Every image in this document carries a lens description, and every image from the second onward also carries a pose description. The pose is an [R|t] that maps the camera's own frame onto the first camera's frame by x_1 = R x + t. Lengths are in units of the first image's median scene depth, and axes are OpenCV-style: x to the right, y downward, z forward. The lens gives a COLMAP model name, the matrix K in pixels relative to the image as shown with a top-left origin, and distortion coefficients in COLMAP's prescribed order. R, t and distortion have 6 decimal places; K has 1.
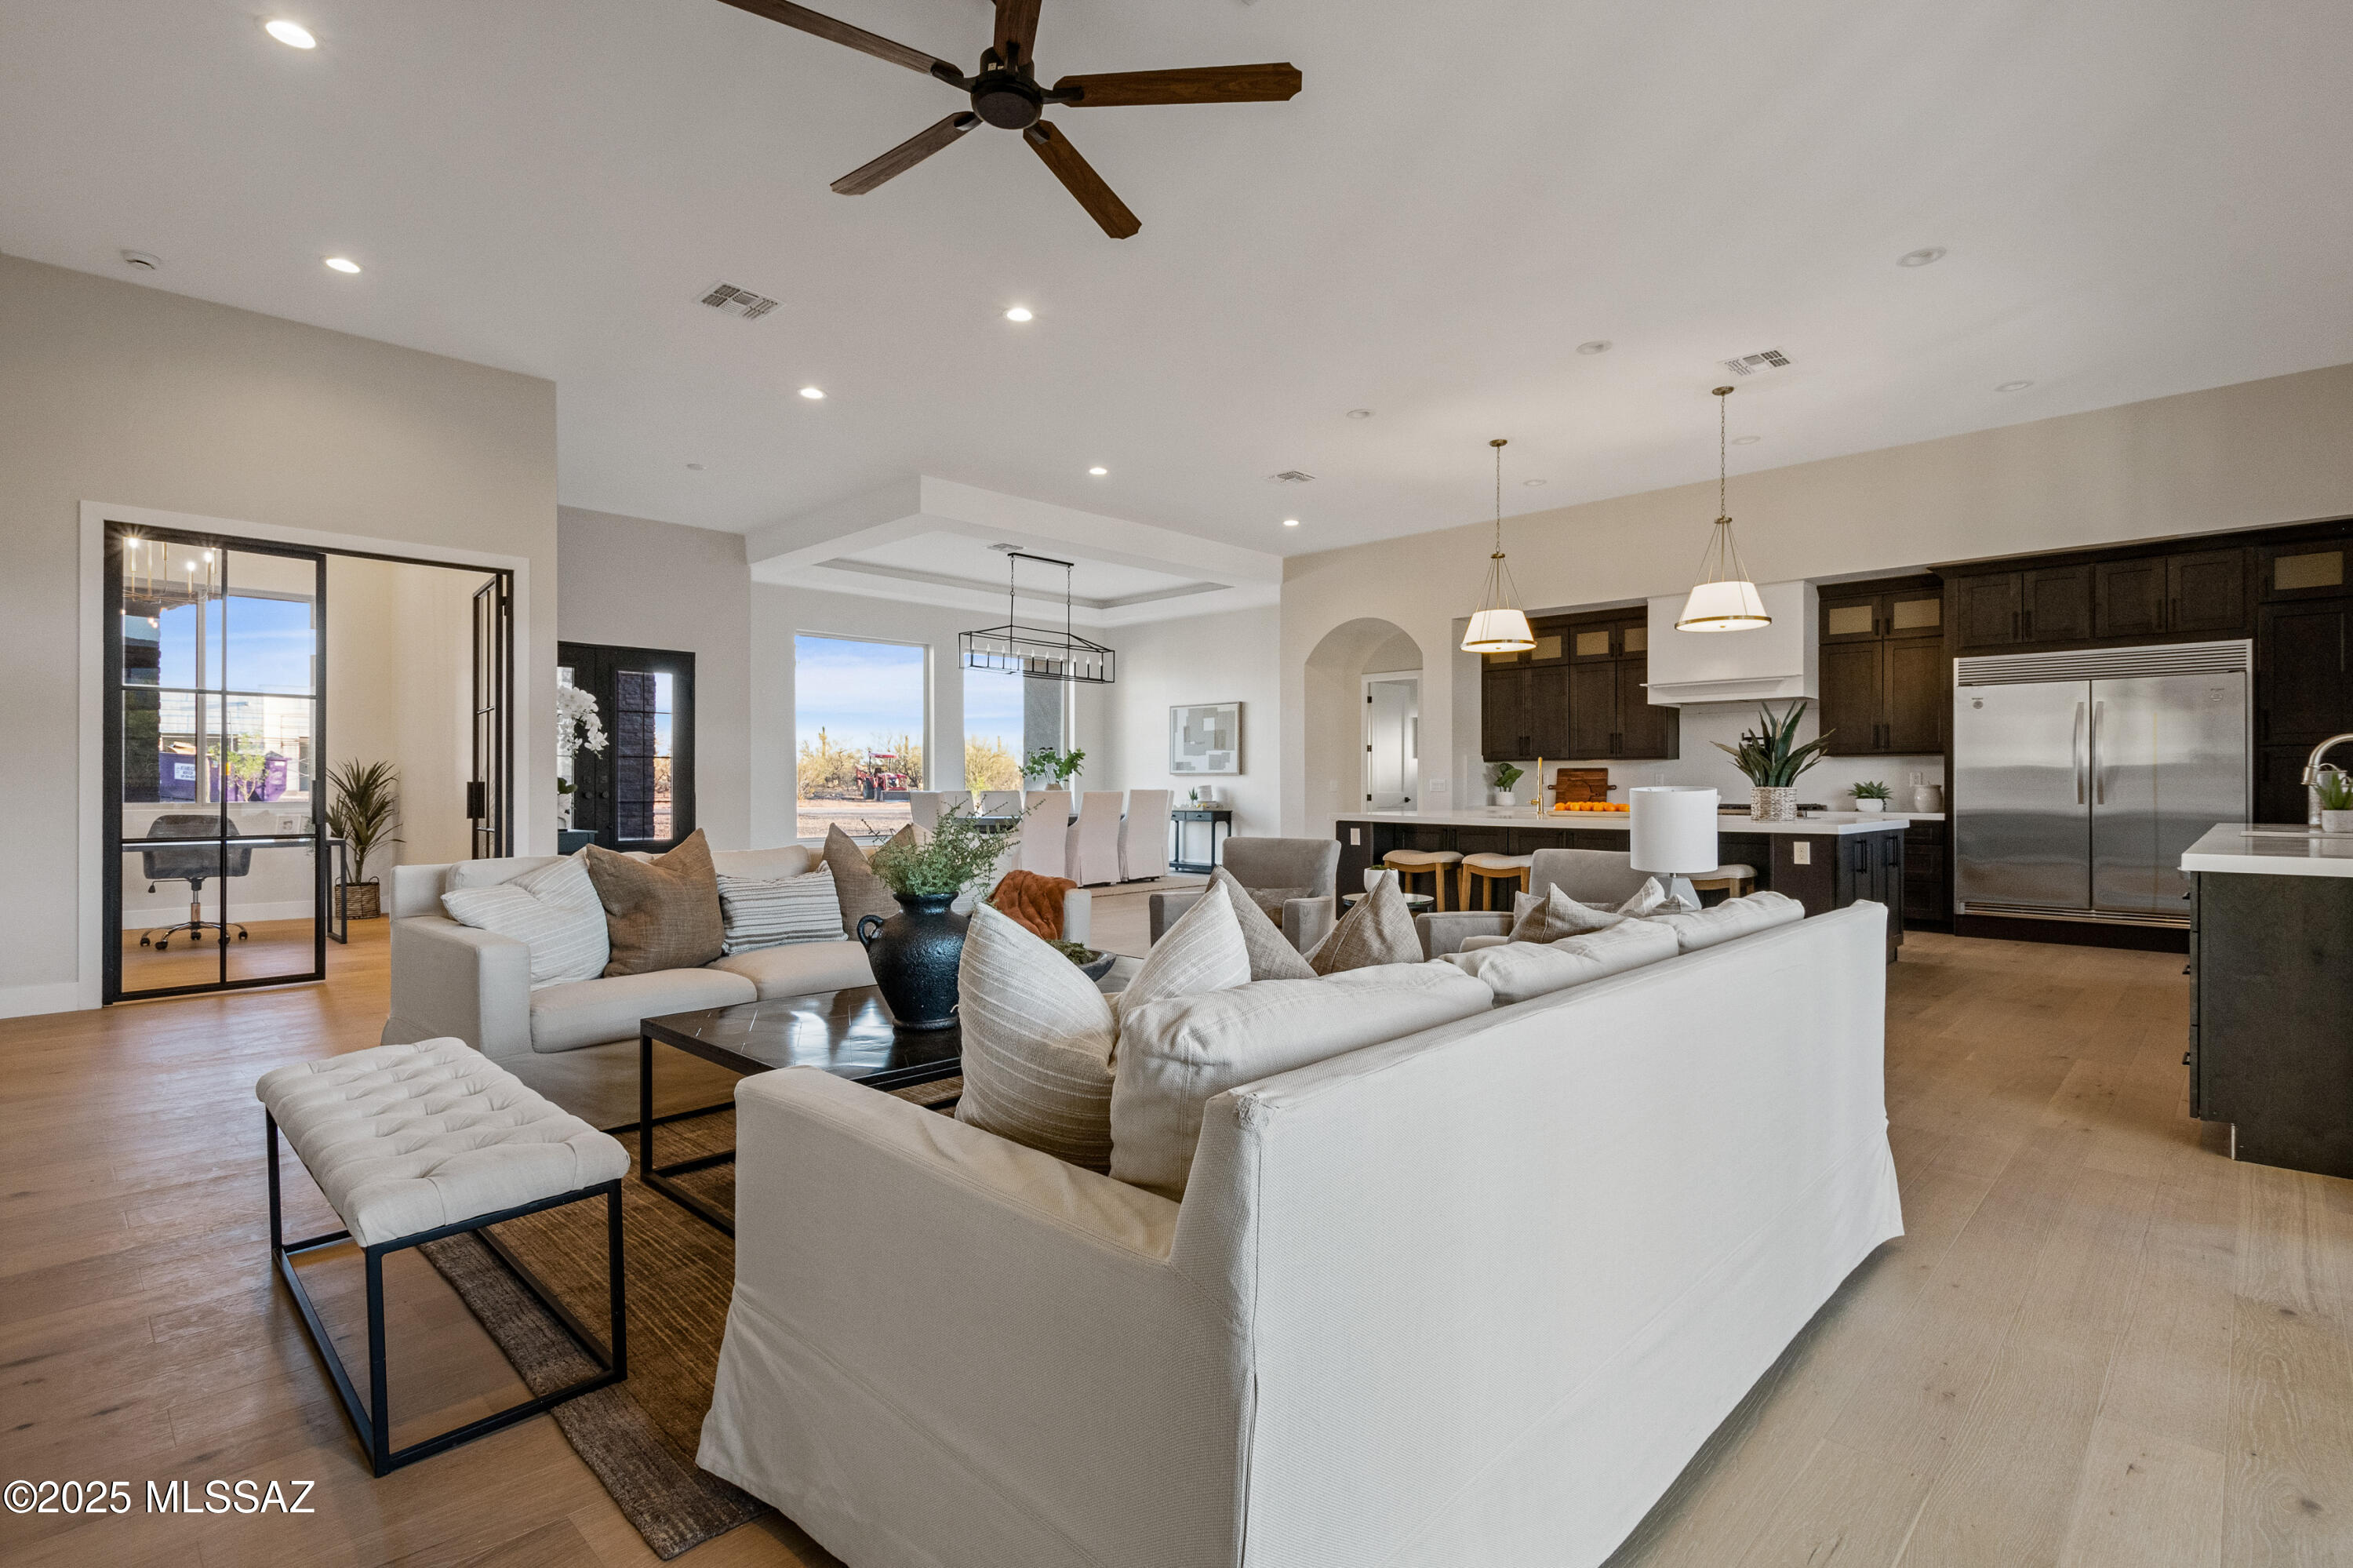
lens RADIAL K [[1126.5, 0, 1176.6], [0, 1126.5, 790.3], [0, 0, 1]] dist [-0.002712, -0.001289]
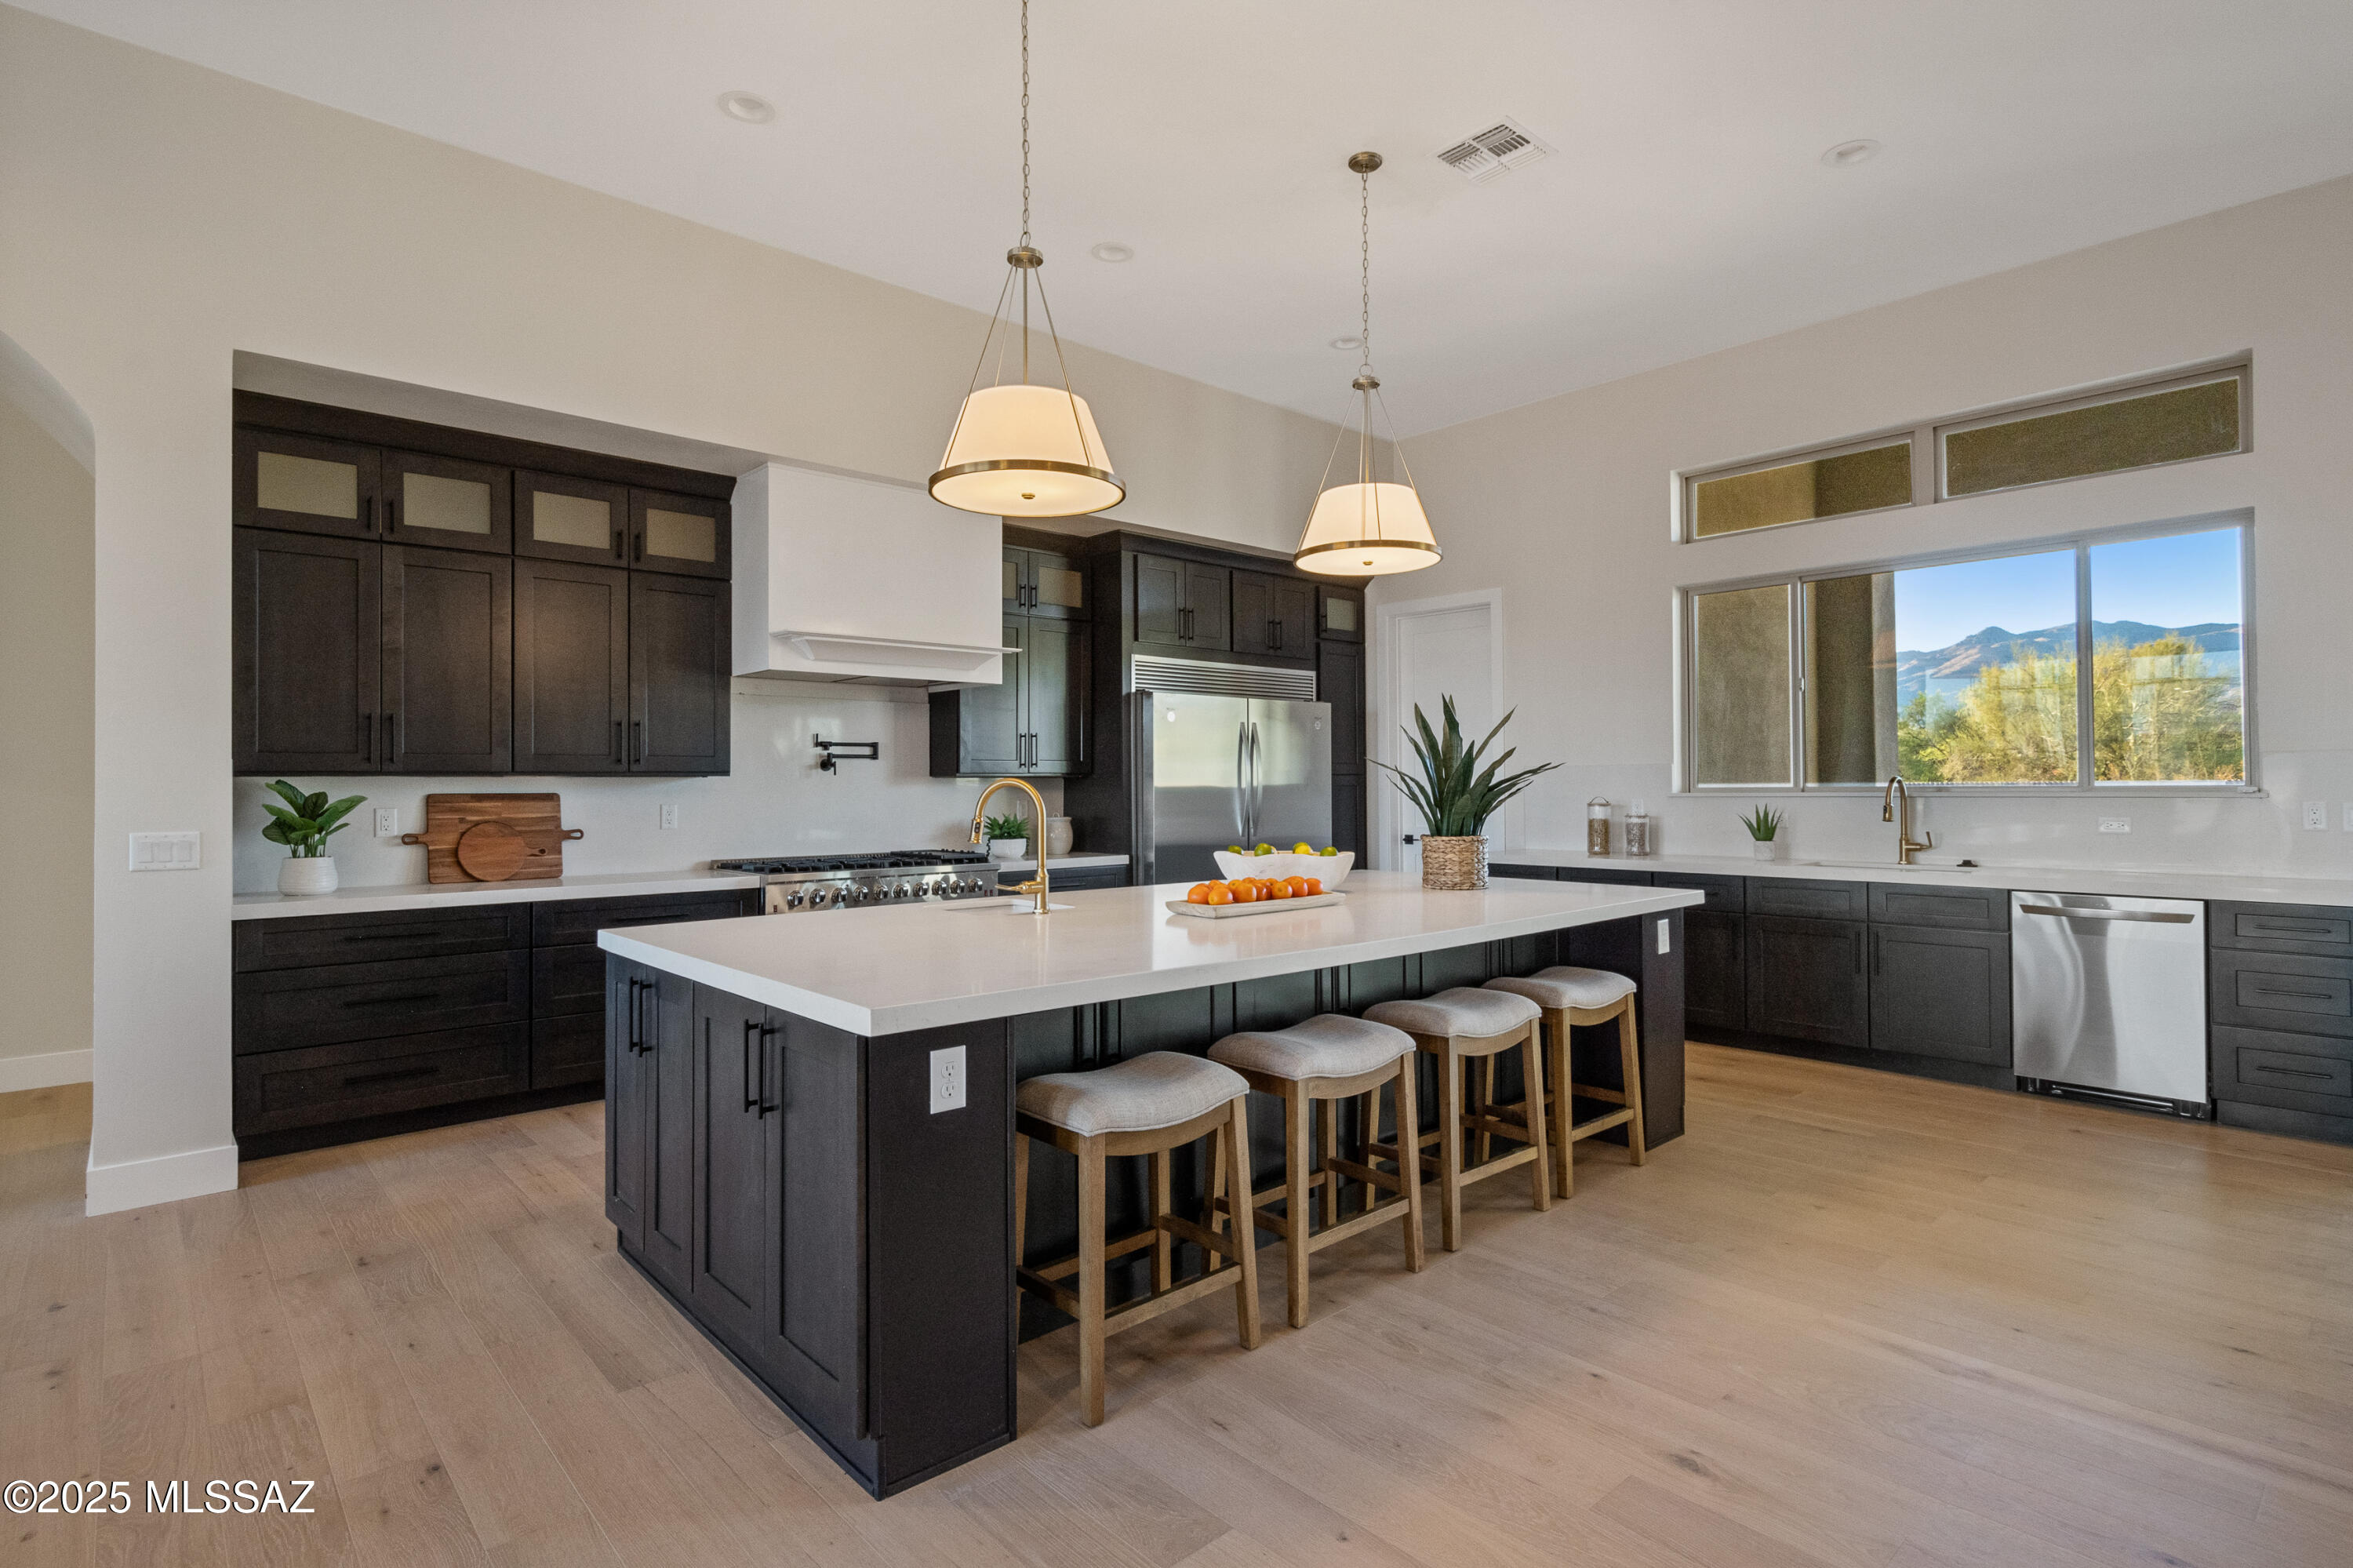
lens RADIAL K [[1166.6, 0, 1159.1], [0, 1166.6, 774.7], [0, 0, 1]] dist [0.002289, -0.001032]
pose [[0.076555, 0.011390, 0.997000, -0.081049], [0.011629, 0.999857, -0.012316, -0.018653], [-0.996998, 0.012537, 0.076412, 0.714541]]
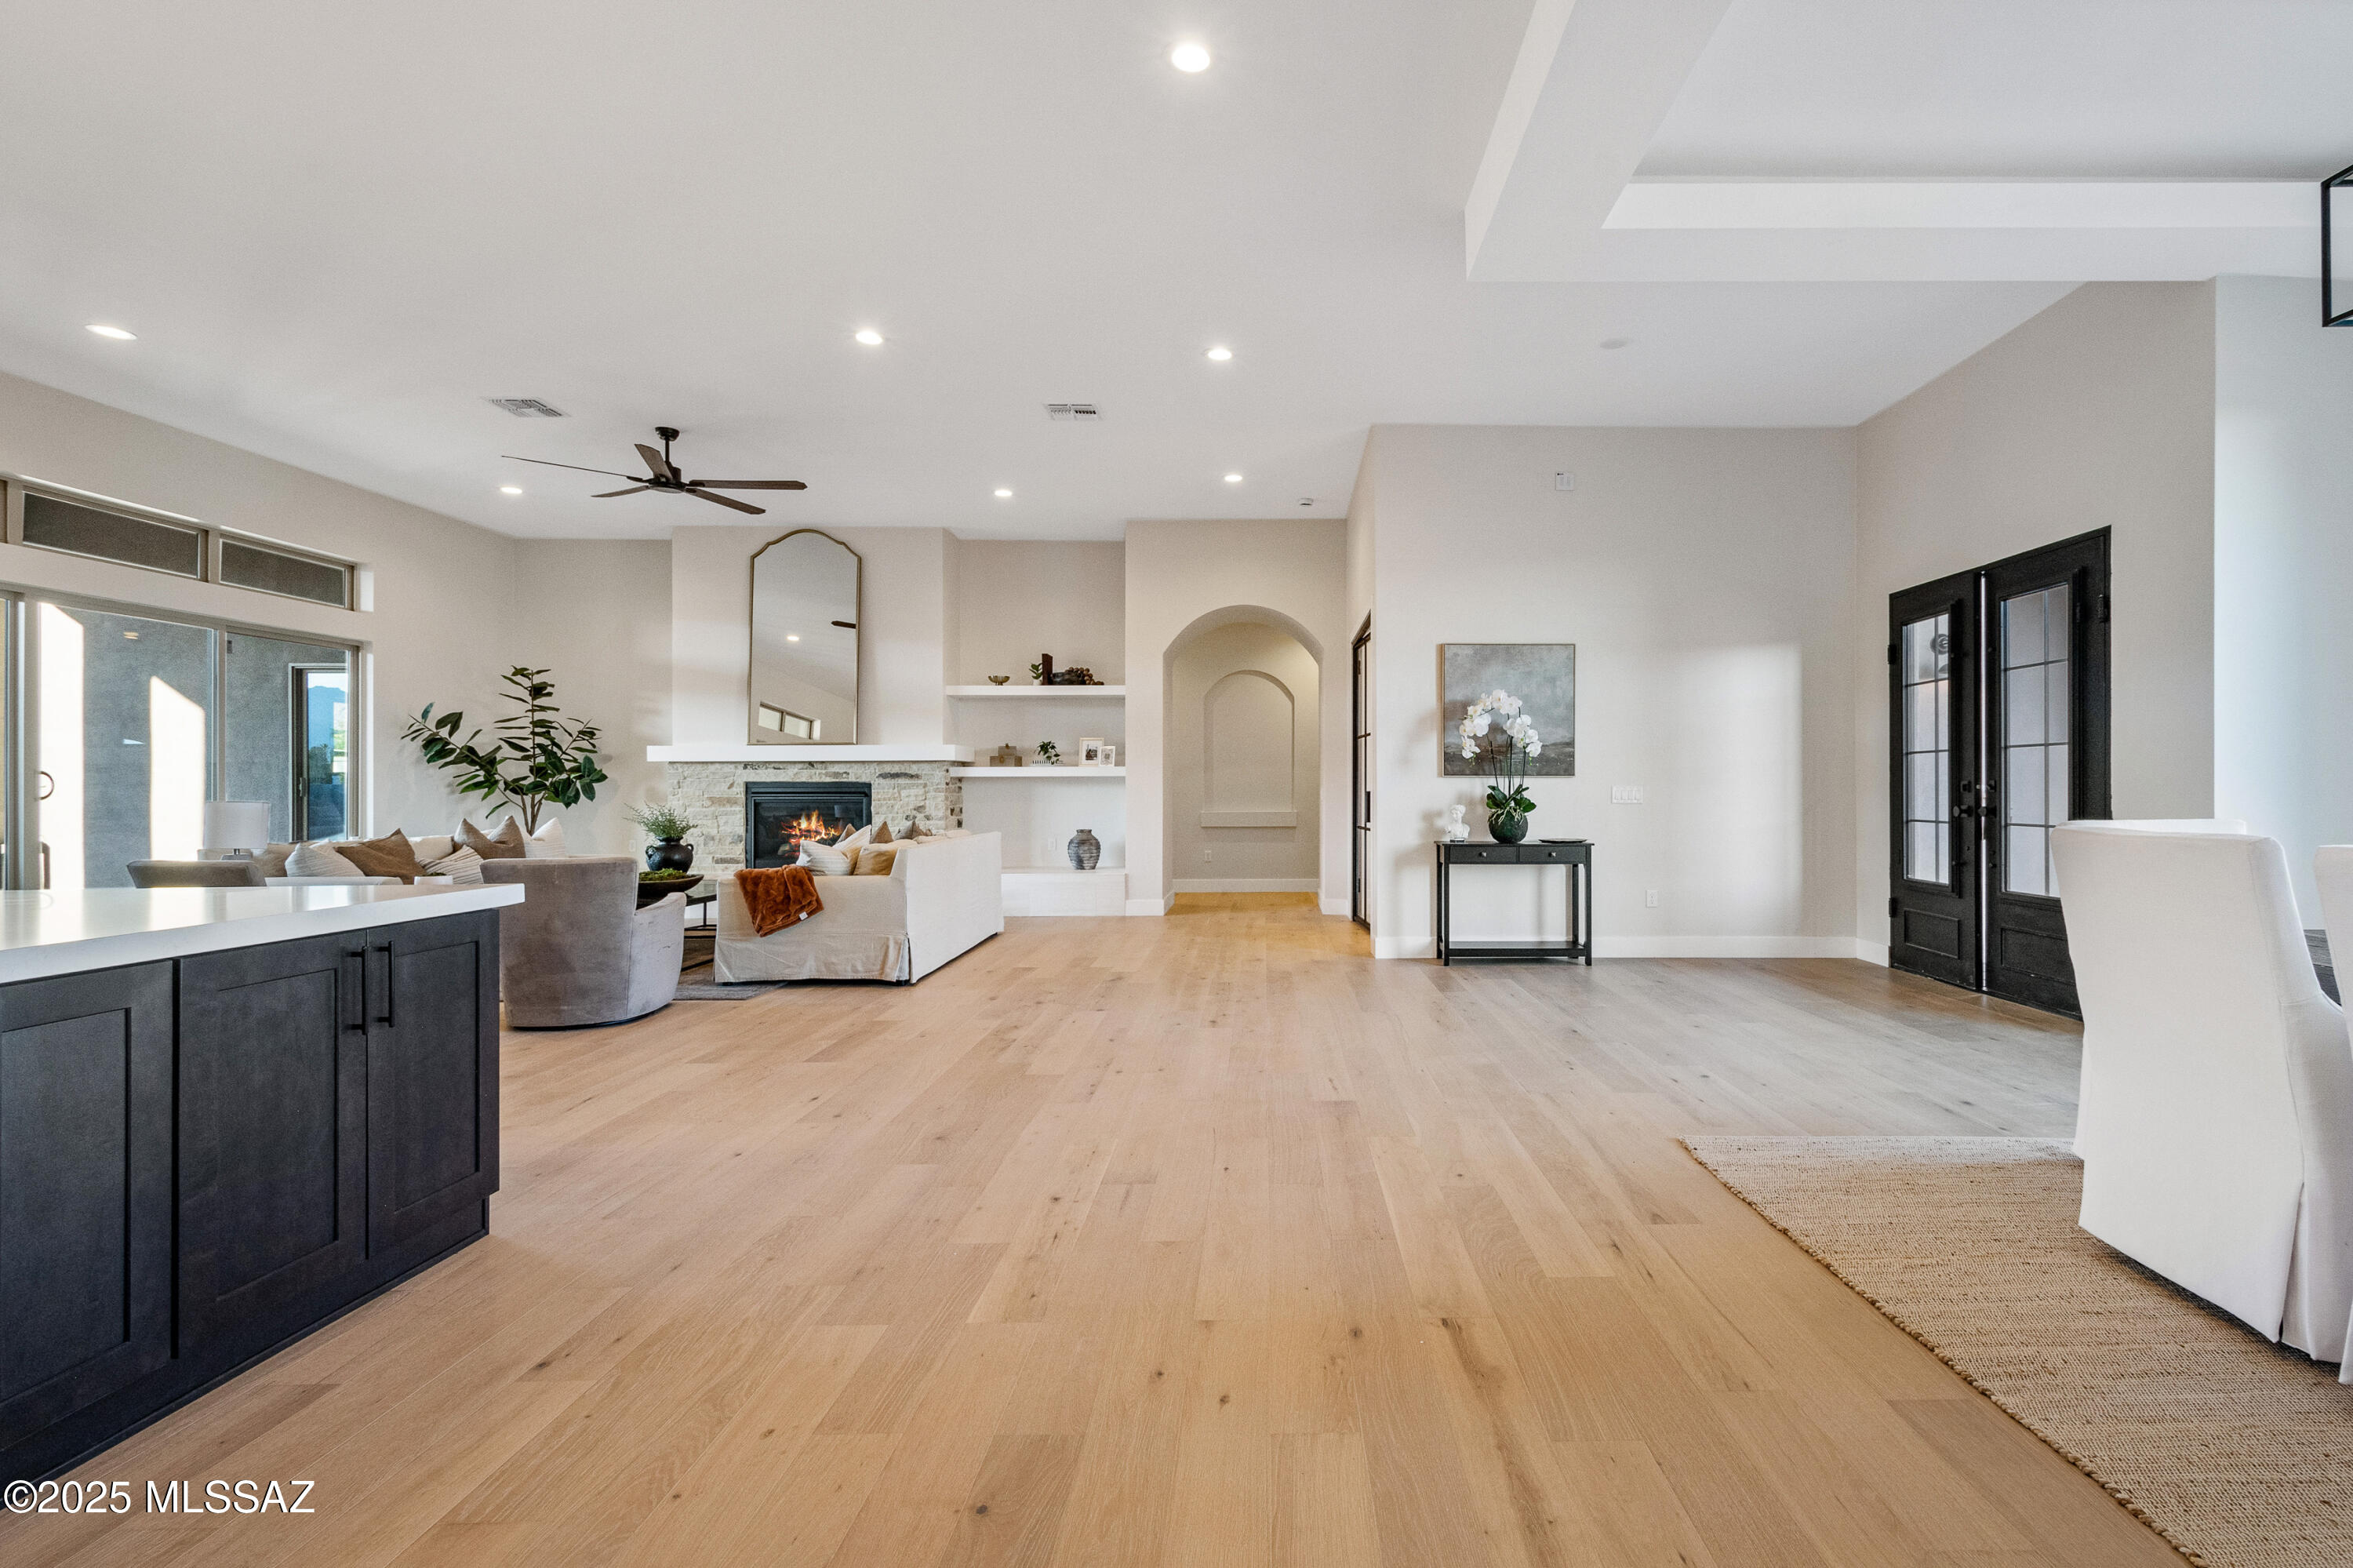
lens RADIAL K [[1038.6, 0, 1250.2], [0, 1038.6, 785.4], [0, 0, 1]] dist [0.005435, 0.001064]
pose [[-0.720635, -0.002215, -0.693311, 0.159622], [-0.002045, 0.999997, -0.001069, -0.009438], [0.693311, 0.000648, -0.720638, 1.098417]]
